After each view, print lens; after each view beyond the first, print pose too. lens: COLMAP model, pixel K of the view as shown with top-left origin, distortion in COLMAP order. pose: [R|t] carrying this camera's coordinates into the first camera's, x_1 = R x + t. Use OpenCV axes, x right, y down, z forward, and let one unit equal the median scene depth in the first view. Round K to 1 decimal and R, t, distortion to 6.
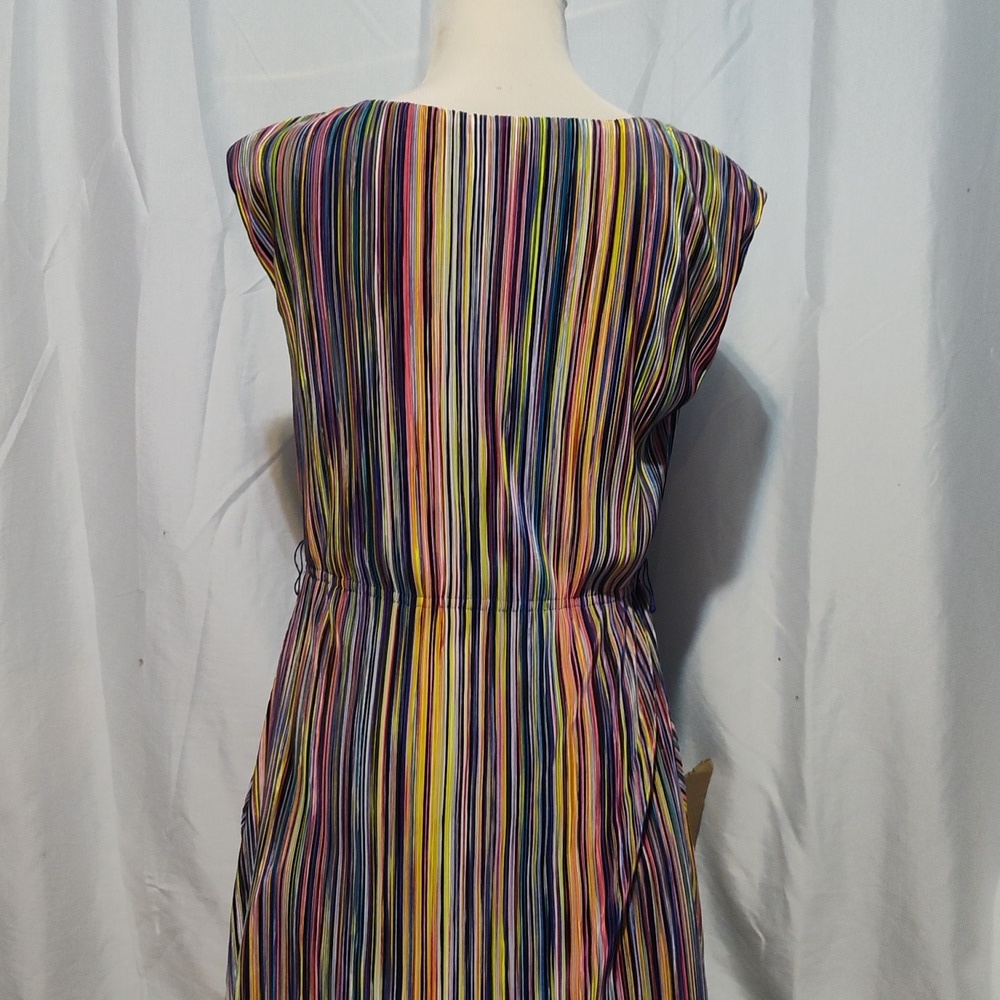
lens RADIAL K [[1538.6, 0, 482.5], [0, 1538.6, 524.9], [0, 0, 1]] dist [0.065763, -0.302403]
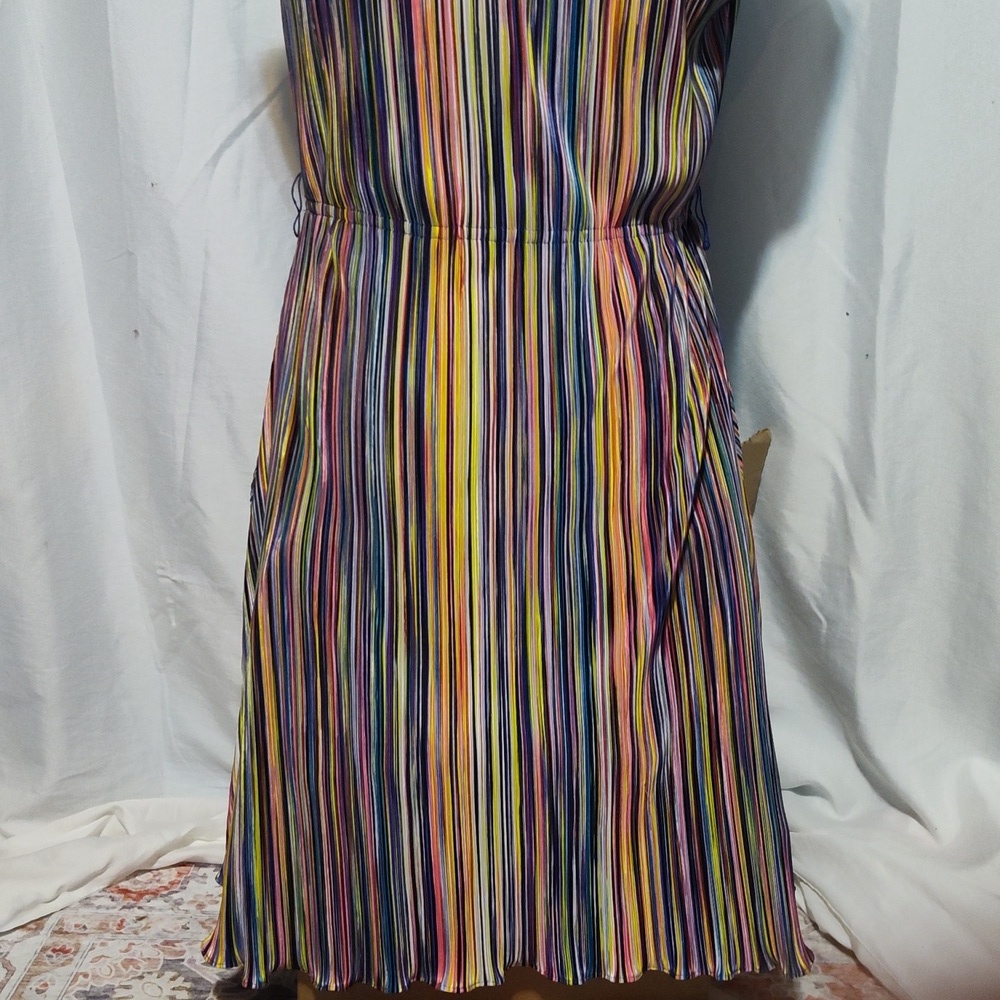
lens RADIAL K [[1538.6, 0, 482.5], [0, 1538.6, 524.9], [0, 0, 1]] dist [0.065763, -0.302403]
pose [[0.999373, -0.017595, -0.030720, 0.008861], [0.022573, 0.985175, 0.170060, 0.062750], [0.027273, -0.170647, 0.984955, 0.120234]]
